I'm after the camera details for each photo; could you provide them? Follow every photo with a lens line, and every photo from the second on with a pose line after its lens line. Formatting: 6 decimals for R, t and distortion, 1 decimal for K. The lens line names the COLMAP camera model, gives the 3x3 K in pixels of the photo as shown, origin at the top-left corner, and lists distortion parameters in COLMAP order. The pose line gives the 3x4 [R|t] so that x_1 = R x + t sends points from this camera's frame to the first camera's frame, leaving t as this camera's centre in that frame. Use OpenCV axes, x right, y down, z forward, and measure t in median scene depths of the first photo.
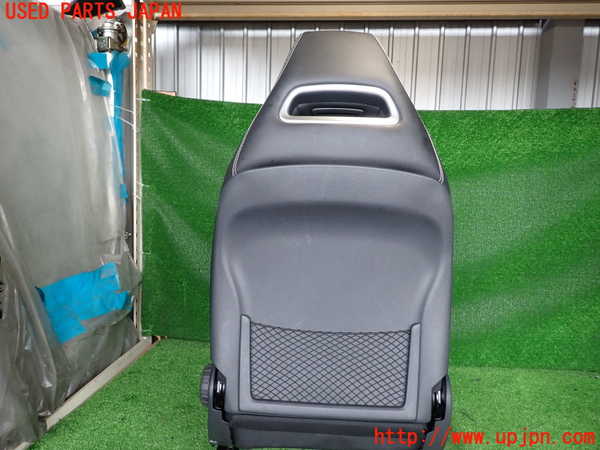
lens RADIAL K [[447.4, 0, 300.0], [0, 447.4, 225.0], [0, 0, 1]] dist [0.007535, 0.002536]
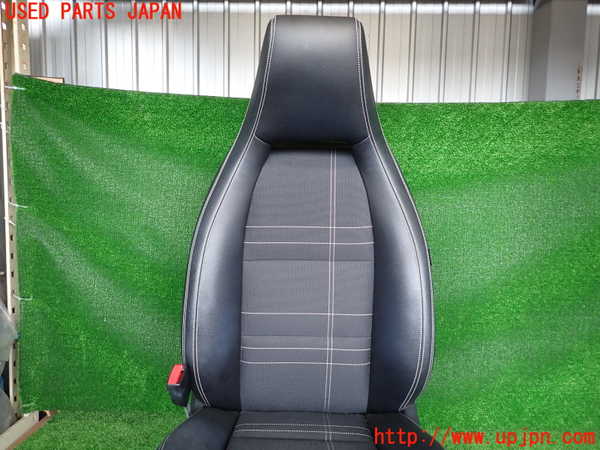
lens RADIAL K [[447.4, 0, 300.0], [0, 447.4, 225.0], [0, 0, 1]] dist [0.007535, 0.002536]
pose [[0.996311, -0.018932, 0.083702, 0.044179], [0.020684, 0.999584, -0.020112, -0.034487], [-0.083287, 0.021769, 0.996288, 0.245271]]
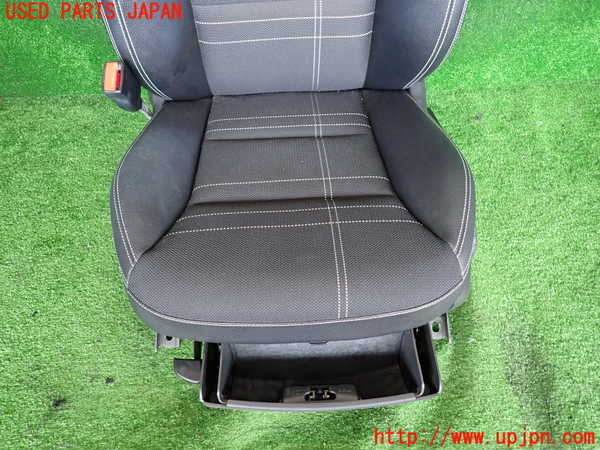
lens RADIAL K [[447.4, 0, 300.0], [0, 447.4, 225.0], [0, 0, 1]] dist [0.007535, 0.002536]
pose [[0.989272, -0.139400, 0.043678, 0.068678], [0.066858, 0.697893, 0.713074, -0.051590], [-0.129885, -0.702504, 0.699727, 0.414249]]
